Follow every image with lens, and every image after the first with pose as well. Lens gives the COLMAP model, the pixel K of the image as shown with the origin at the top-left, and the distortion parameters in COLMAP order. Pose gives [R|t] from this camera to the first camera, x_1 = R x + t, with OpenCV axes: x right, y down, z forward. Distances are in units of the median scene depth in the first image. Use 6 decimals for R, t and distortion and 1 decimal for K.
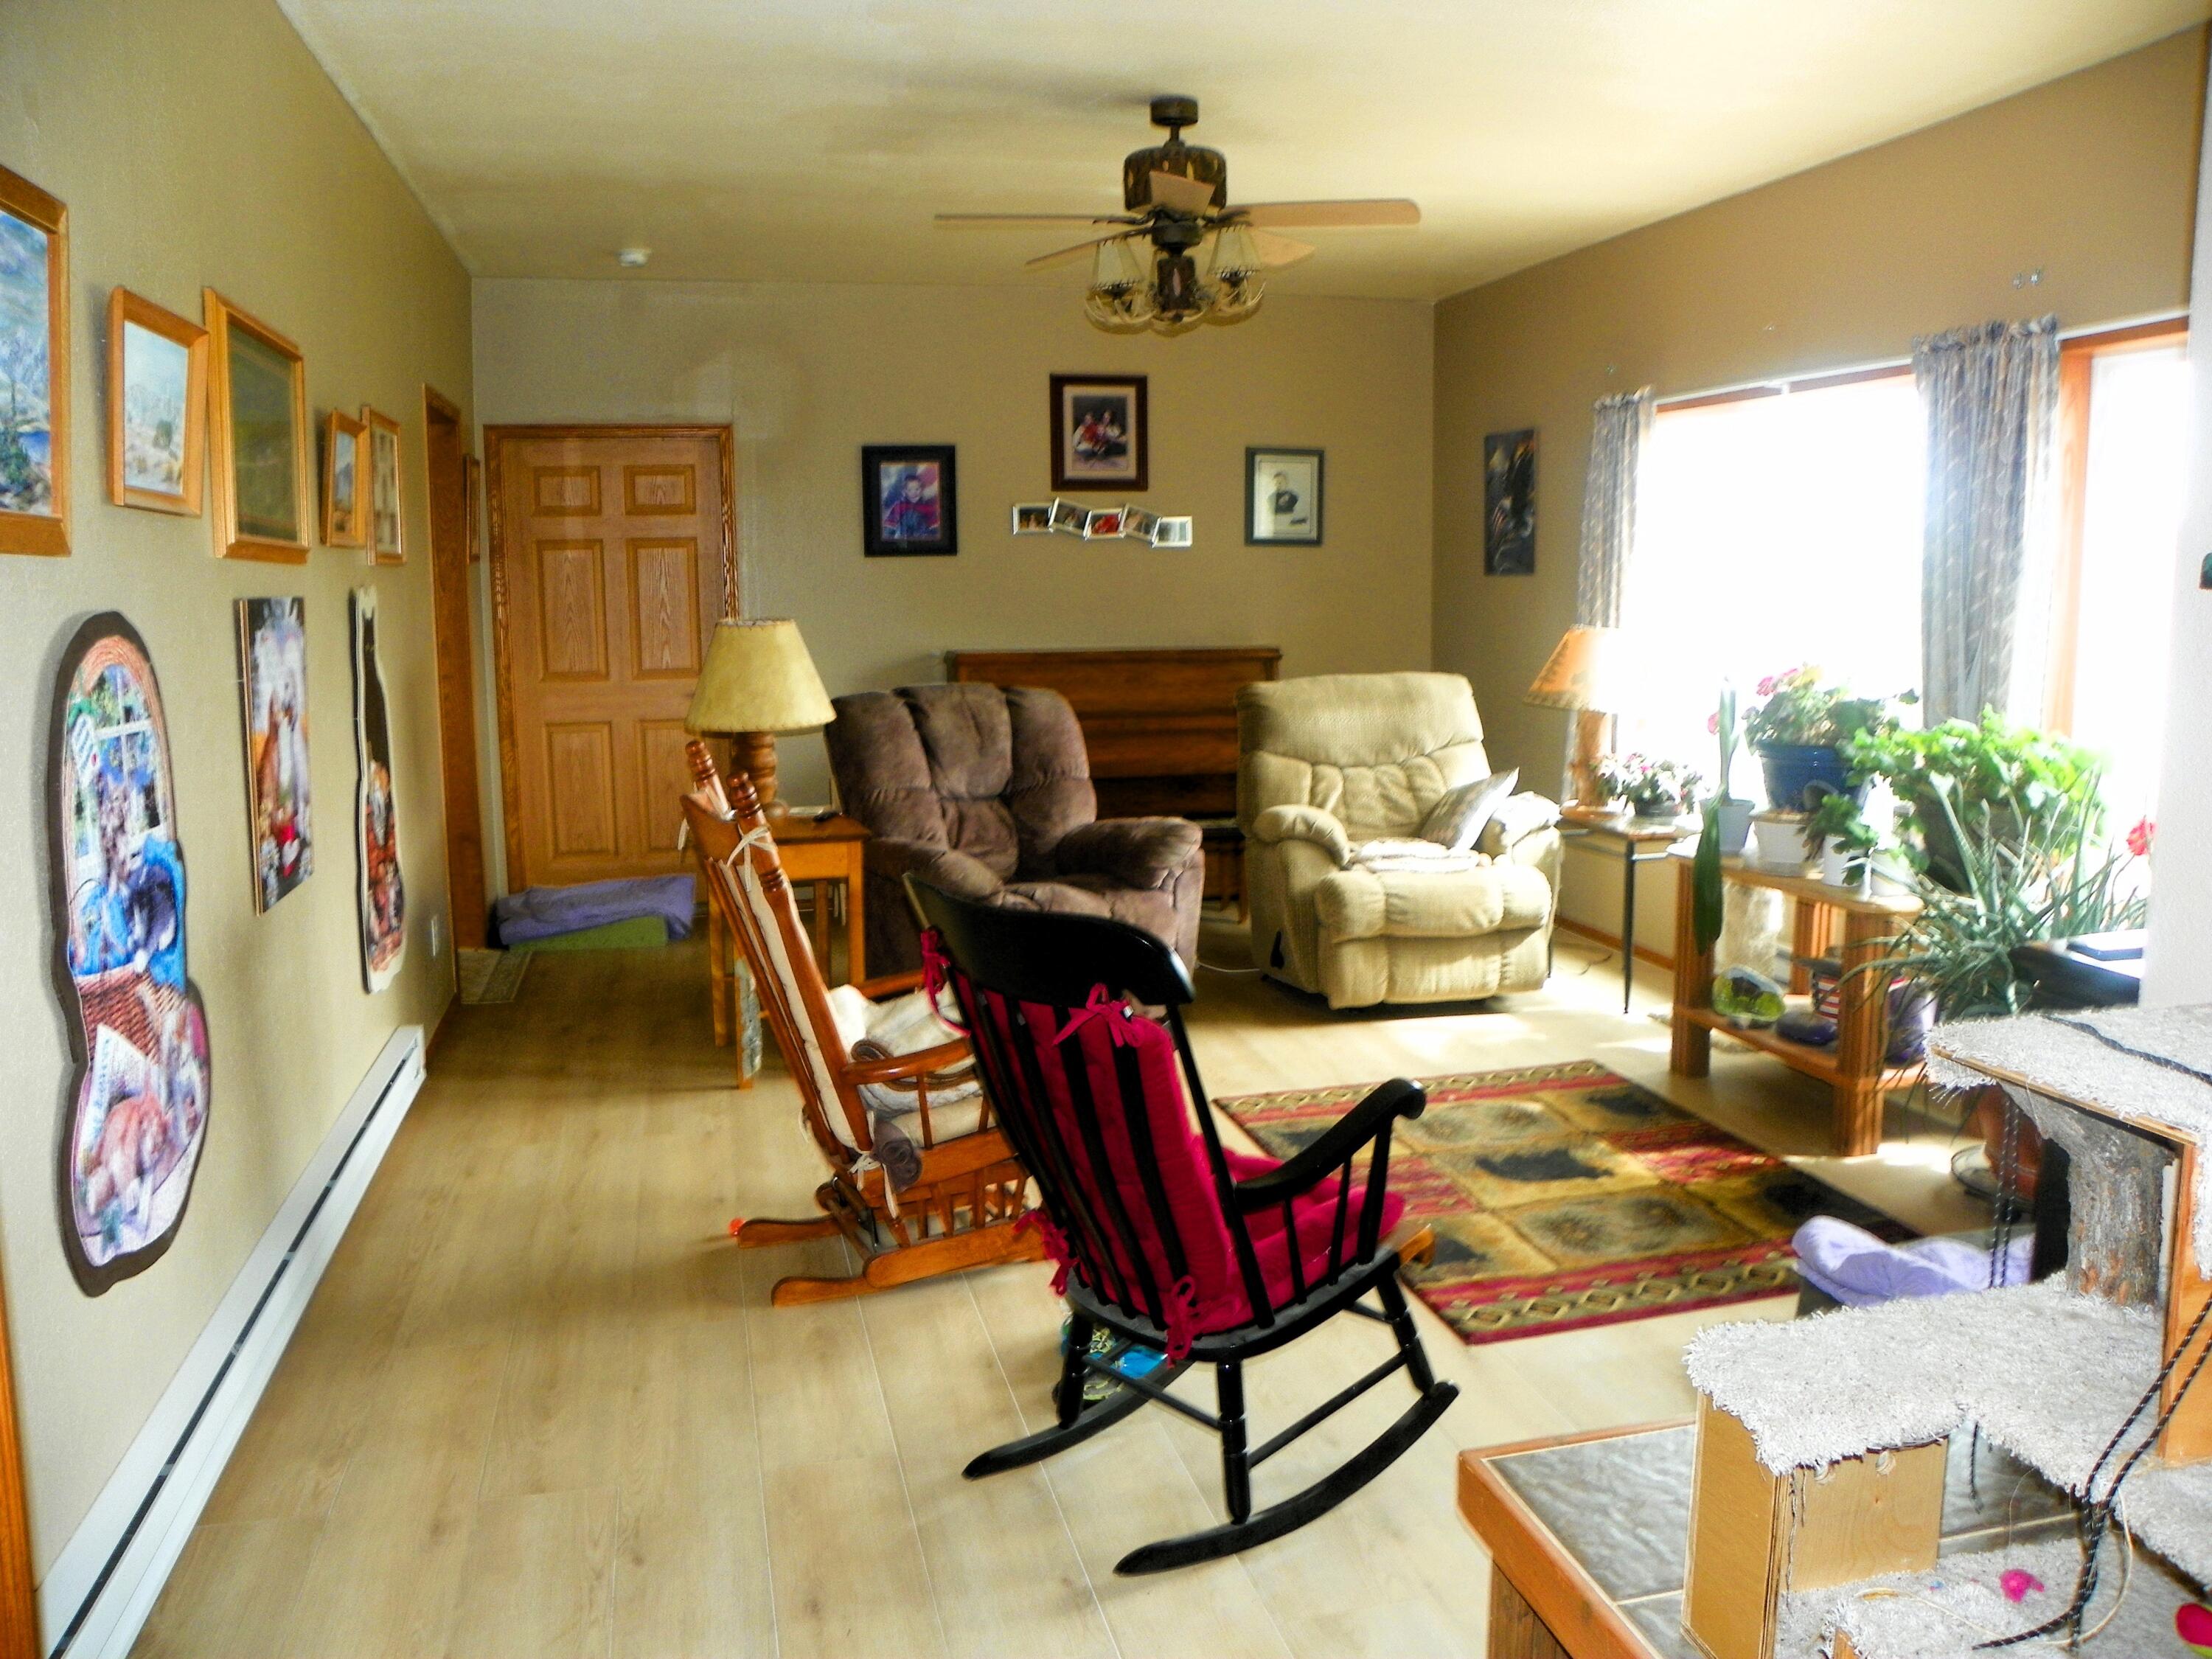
lens RADIAL K [[1679.3, 0, 1102.8], [0, 1679.3, 820.9], [0, 0, 1]] dist [-0.149852, 0.093958]
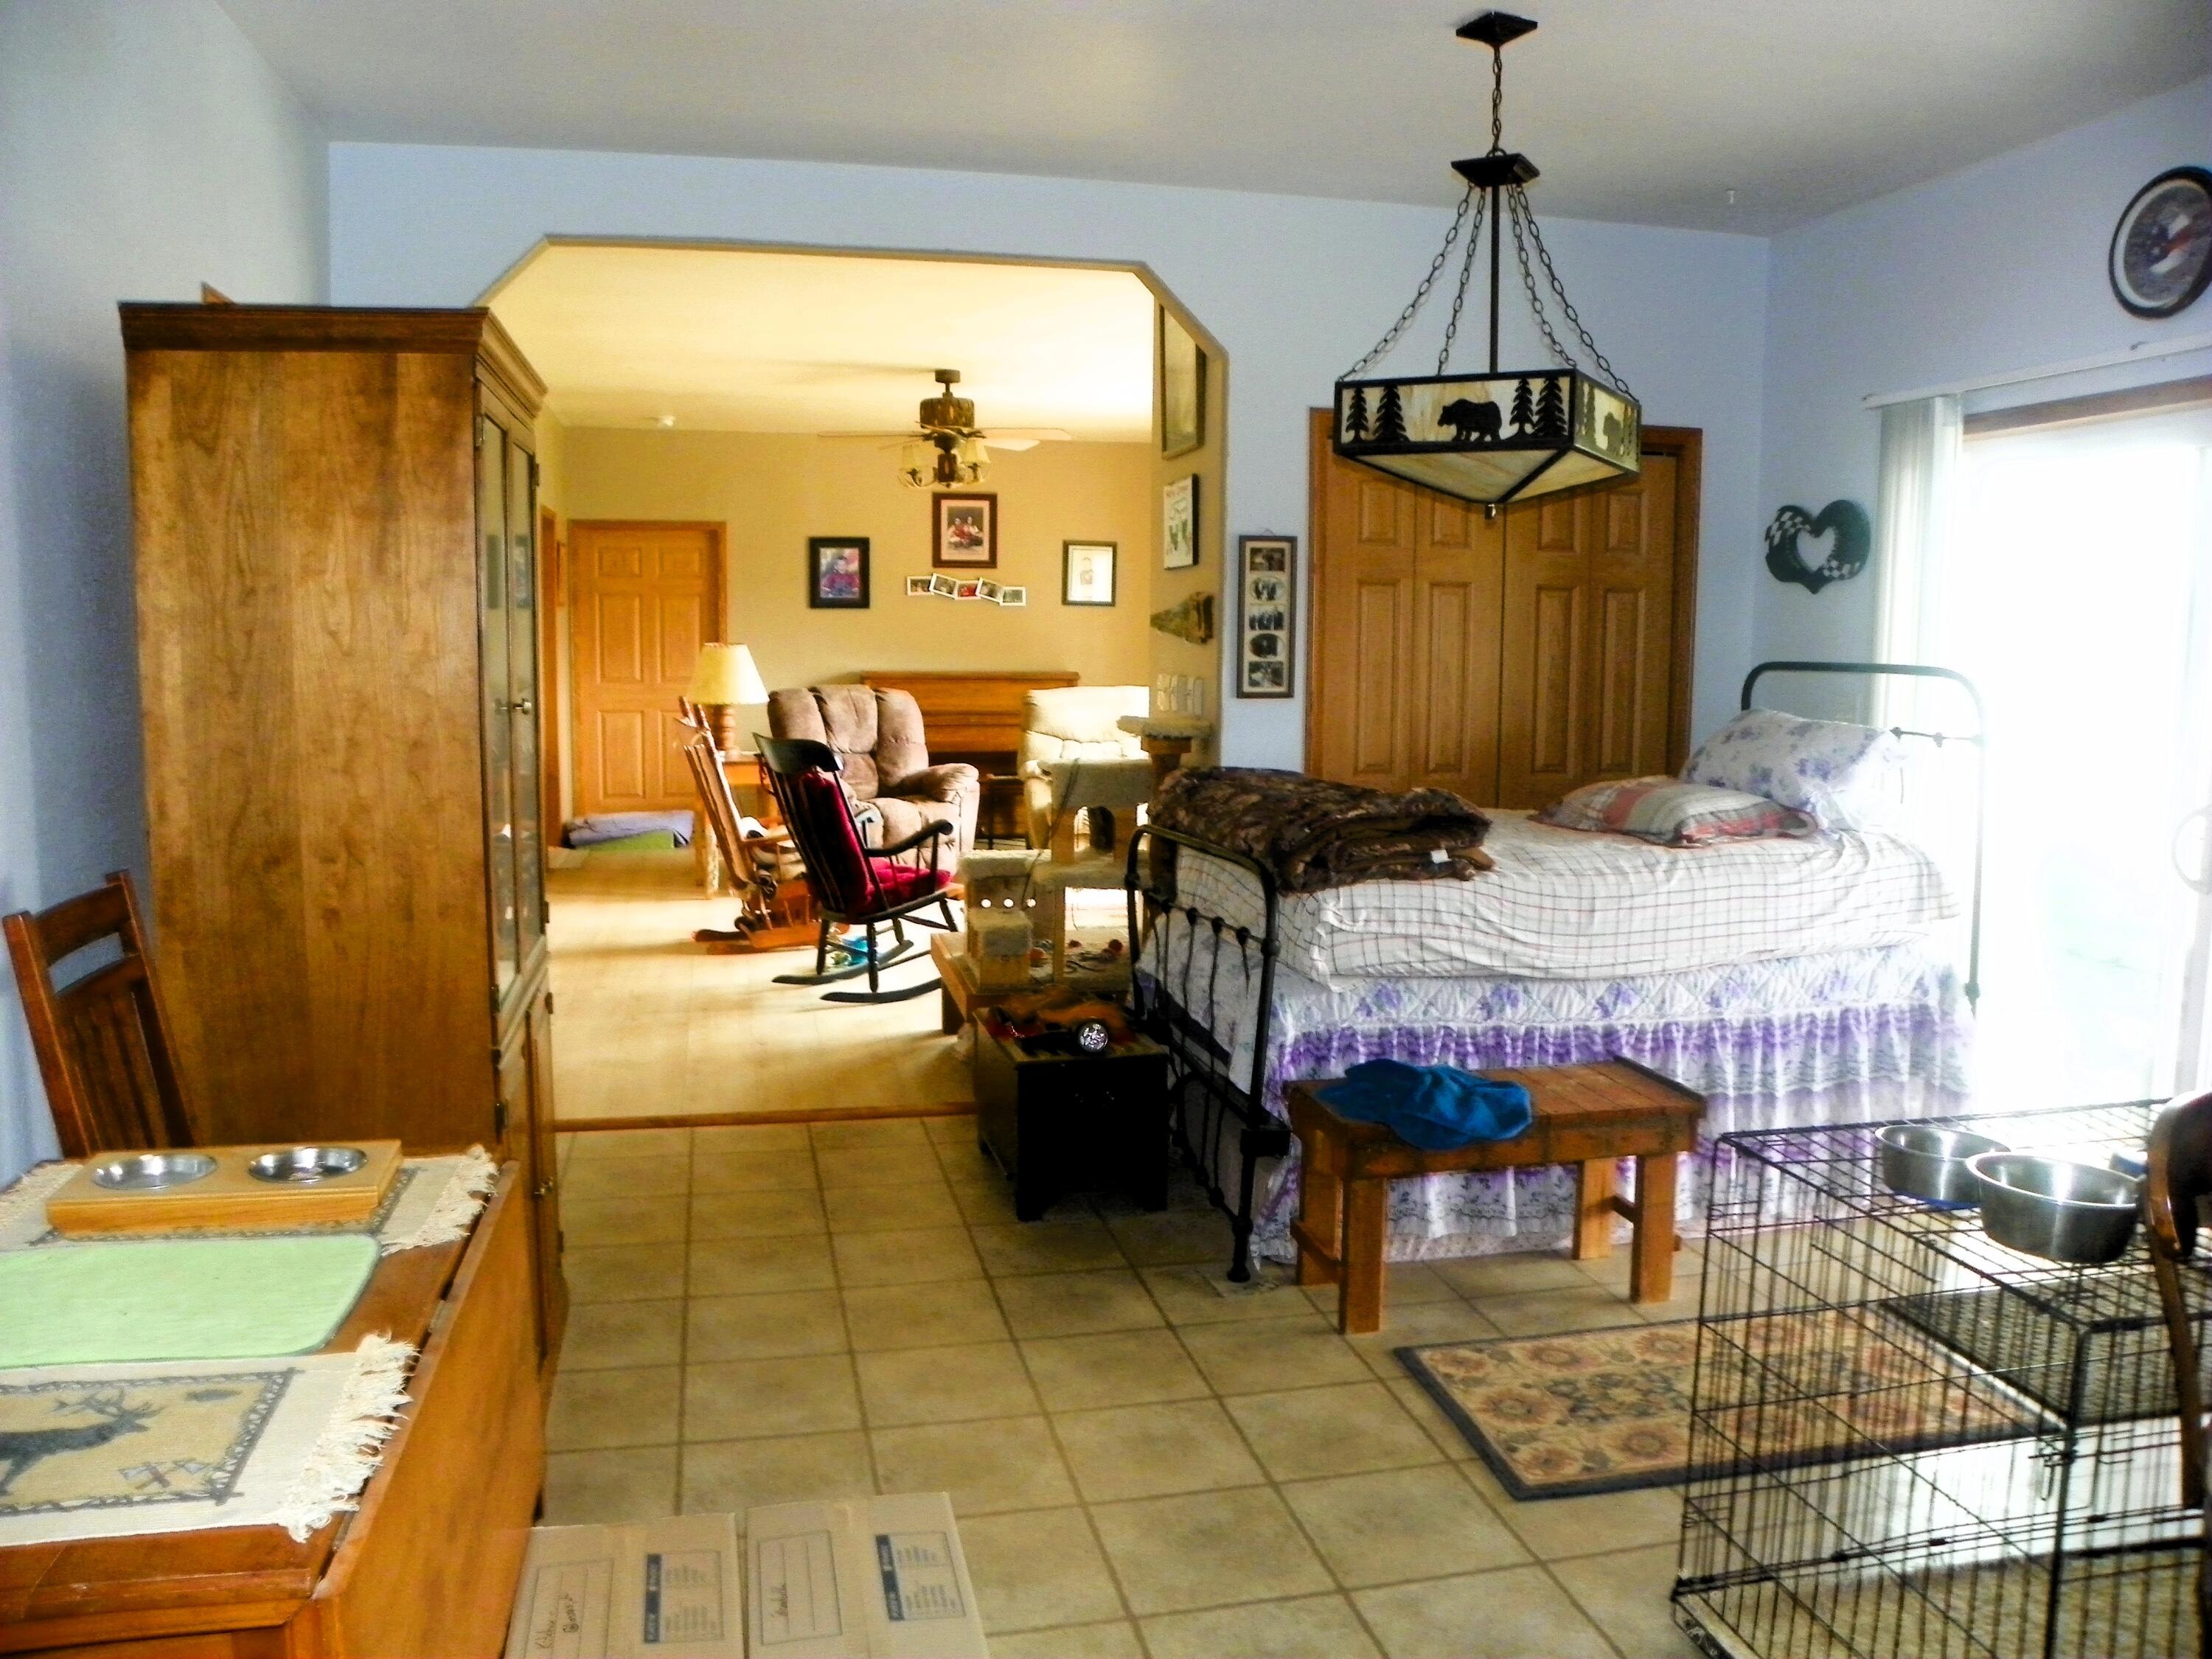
lens RADIAL K [[1679.3, 0, 1105.1], [0, 1679.3, 839.3], [0, 0, 1]] dist [-0.149852, 0.093958]
pose [[0.999569, 0.024152, -0.016674, 0.165441], [-0.024454, 0.999536, -0.018166, 0.078197], [0.016228, 0.018566, 0.999696, -0.546928]]
